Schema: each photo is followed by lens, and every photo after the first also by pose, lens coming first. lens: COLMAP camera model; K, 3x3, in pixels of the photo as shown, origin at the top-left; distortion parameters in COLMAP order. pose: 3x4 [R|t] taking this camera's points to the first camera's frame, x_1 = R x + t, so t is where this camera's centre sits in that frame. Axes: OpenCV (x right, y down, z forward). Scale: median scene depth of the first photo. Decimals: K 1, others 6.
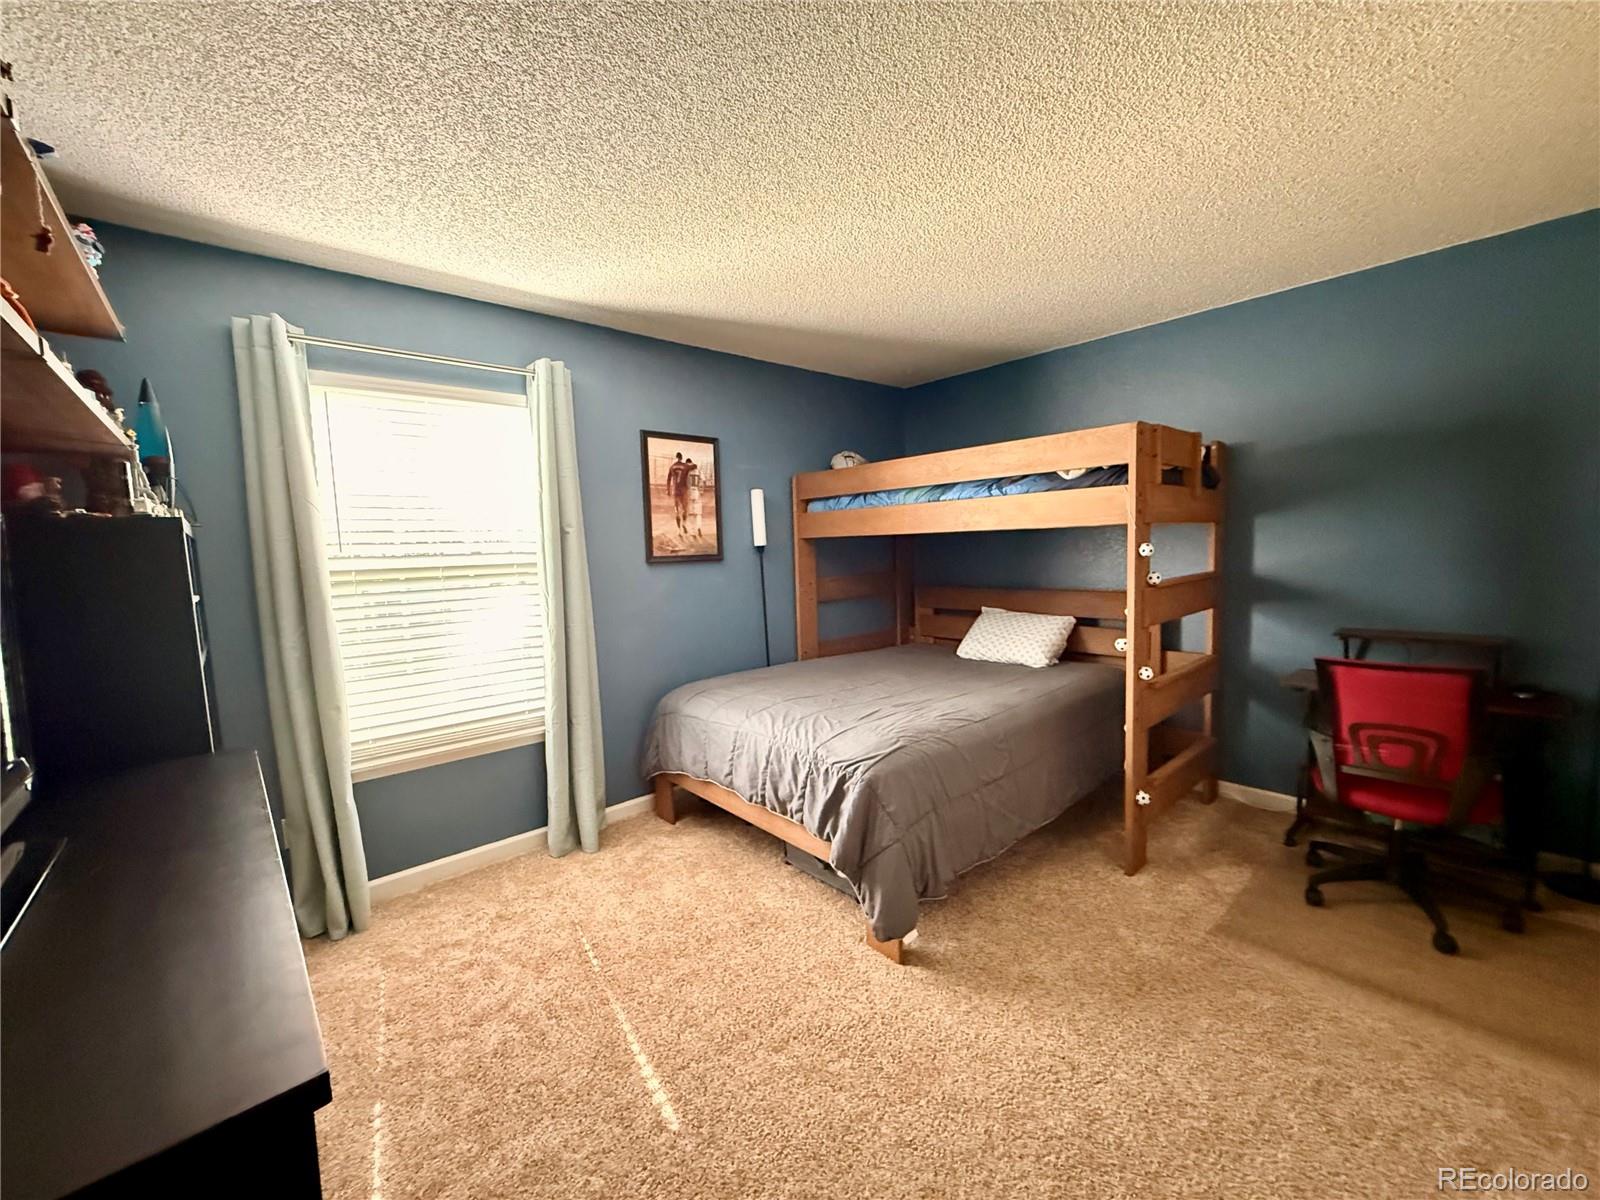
lens RADIAL K [[639.1, 0, 801.9], [0, 639.1, 599.8], [0, 0, 1]] dist [0.000594, -0.000230]
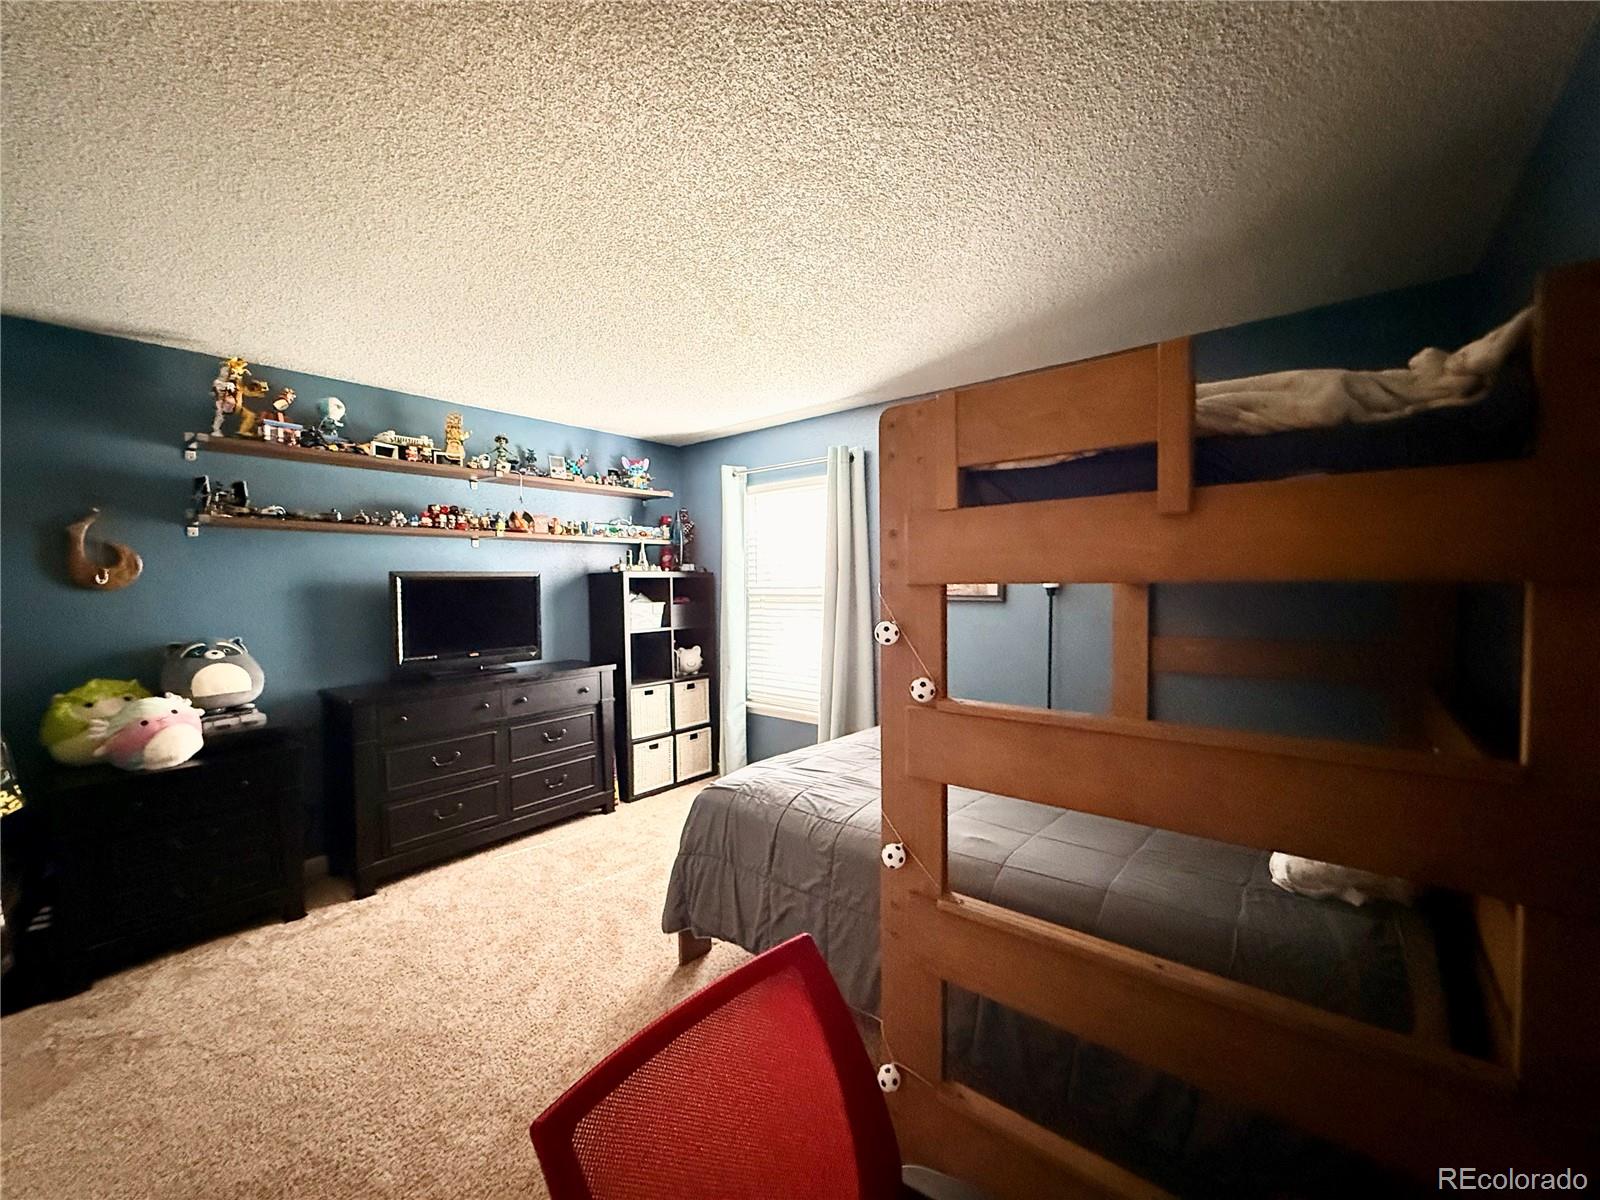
lens RADIAL K [[639.1, 0, 801.4], [0, 639.1, 599.4], [0, 0, 1]] dist [0.000594, -0.000230]
pose [[0.161924, 0.061410, -0.984891, 1.069135], [-0.090993, 0.994739, 0.047064, -0.126277], [0.982599, 0.081998, 0.166660, 0.818291]]
